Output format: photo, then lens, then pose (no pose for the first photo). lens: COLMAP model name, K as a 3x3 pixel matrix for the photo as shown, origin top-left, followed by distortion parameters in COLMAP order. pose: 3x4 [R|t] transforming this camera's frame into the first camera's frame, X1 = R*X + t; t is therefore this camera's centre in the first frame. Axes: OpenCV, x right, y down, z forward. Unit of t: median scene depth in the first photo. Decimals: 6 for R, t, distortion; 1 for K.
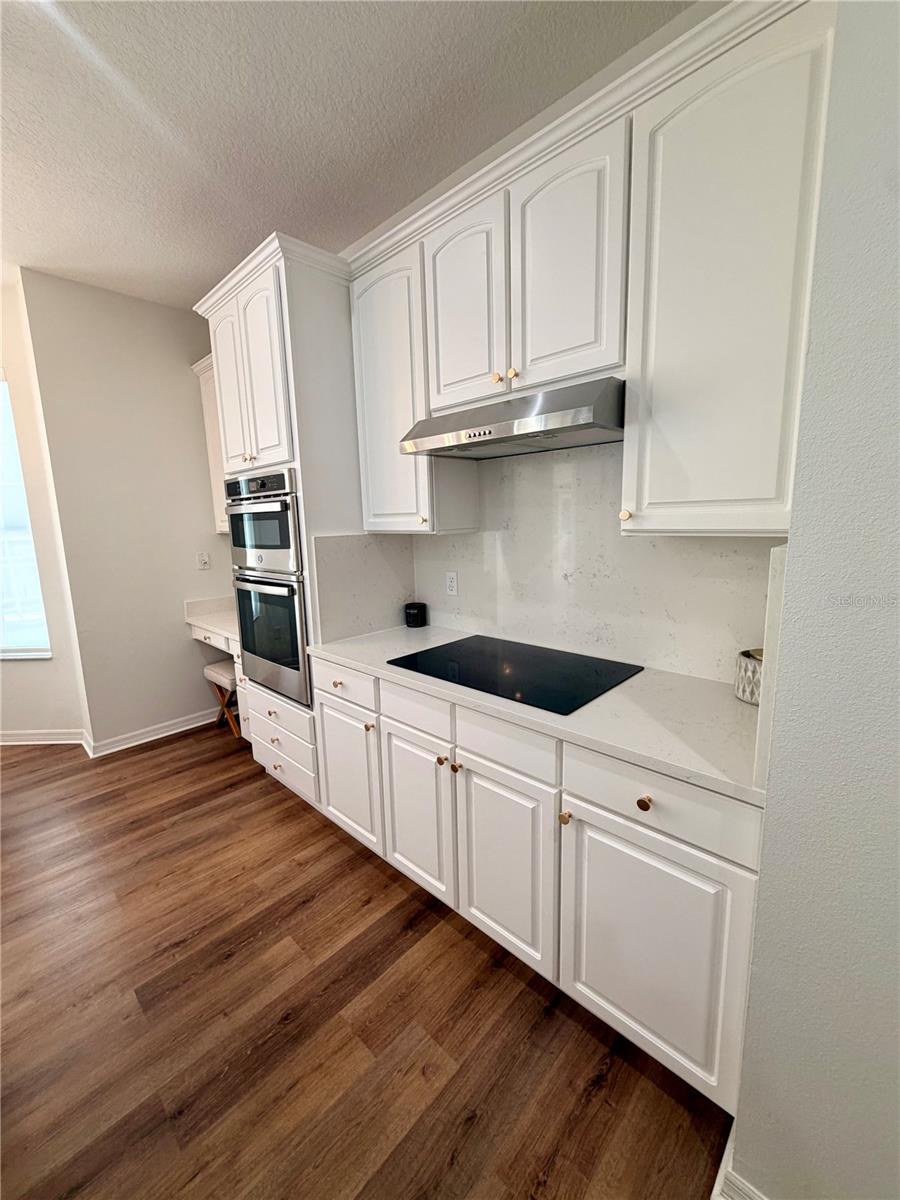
lens RADIAL K [[479.1, 0, 448.1], [0, 479.1, 598.8], [0, 0, 1]] dist [-0.001120, -0.000092]
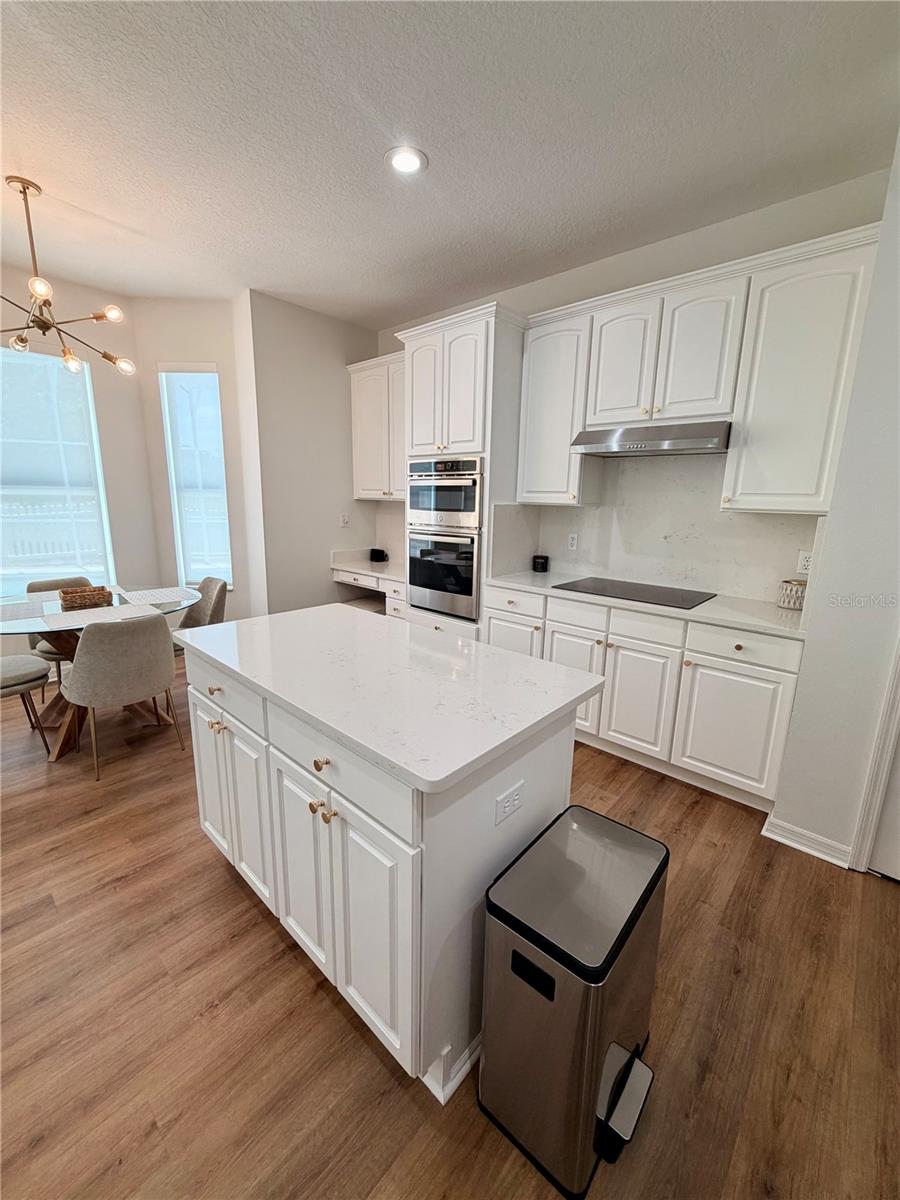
lens RADIAL K [[479.1, 0, 447.0], [0, 479.1, 599.8], [0, 0, 1]] dist [-0.001120, -0.000092]
pose [[0.998481, 0.040513, 0.037355, -0.495456], [-0.042165, 0.998116, 0.044569, 0.112357], [-0.035479, -0.046077, 0.998308, -0.520627]]
